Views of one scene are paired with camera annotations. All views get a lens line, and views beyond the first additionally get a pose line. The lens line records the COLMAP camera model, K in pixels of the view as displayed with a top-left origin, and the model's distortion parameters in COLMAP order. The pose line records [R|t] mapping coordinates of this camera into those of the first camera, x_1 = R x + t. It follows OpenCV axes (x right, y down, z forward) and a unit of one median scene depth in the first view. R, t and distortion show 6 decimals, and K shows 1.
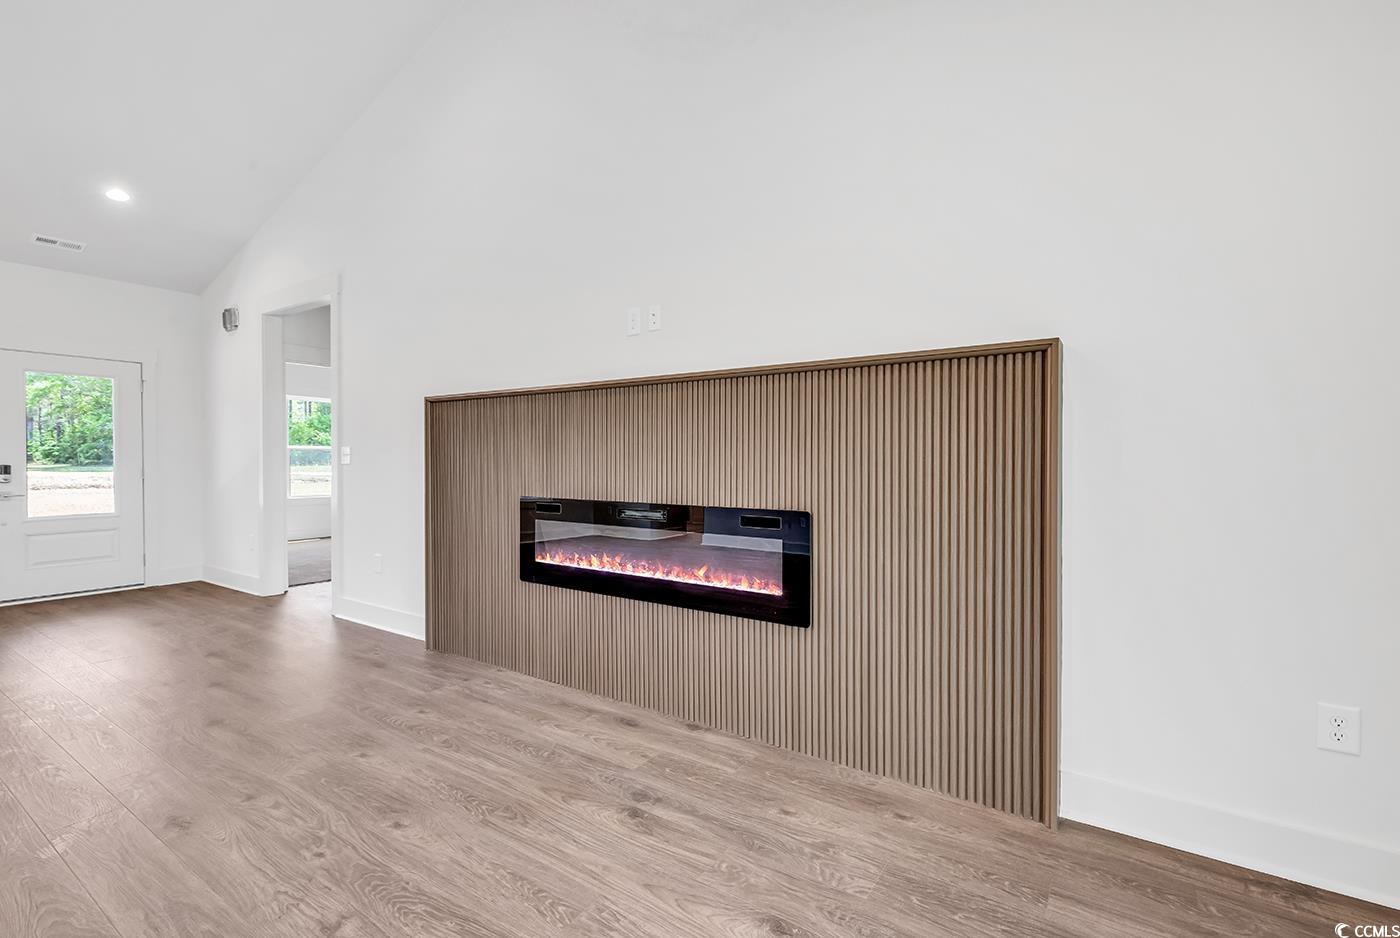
lens RADIAL K [[654.5, 0, 700.0], [0, 654.5, 469.0], [0, 0, 1]] dist [0.026677, 0.000252]
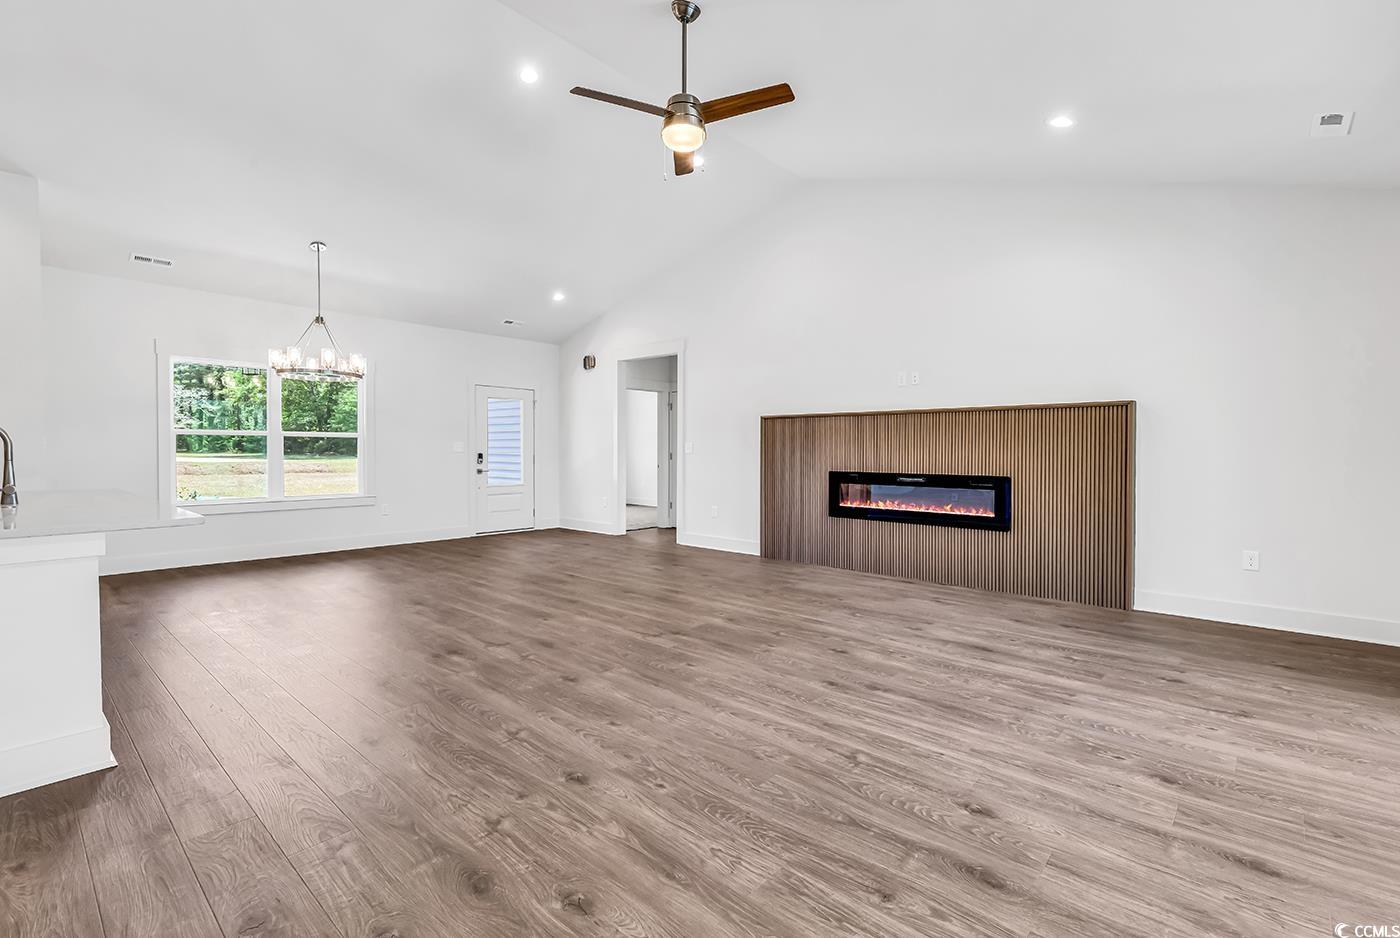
lens RADIAL K [[671.2, 0, 697.5], [0, 671.2, 460.6], [0, 0, 1]] dist [0.024438, 0.000066]
pose [[0.991462, 0.005496, -0.130281, -0.404702], [-0.005552, 0.999985, -0.000070, 0.014233], [0.130278, 0.000793, 0.991477, -0.949806]]
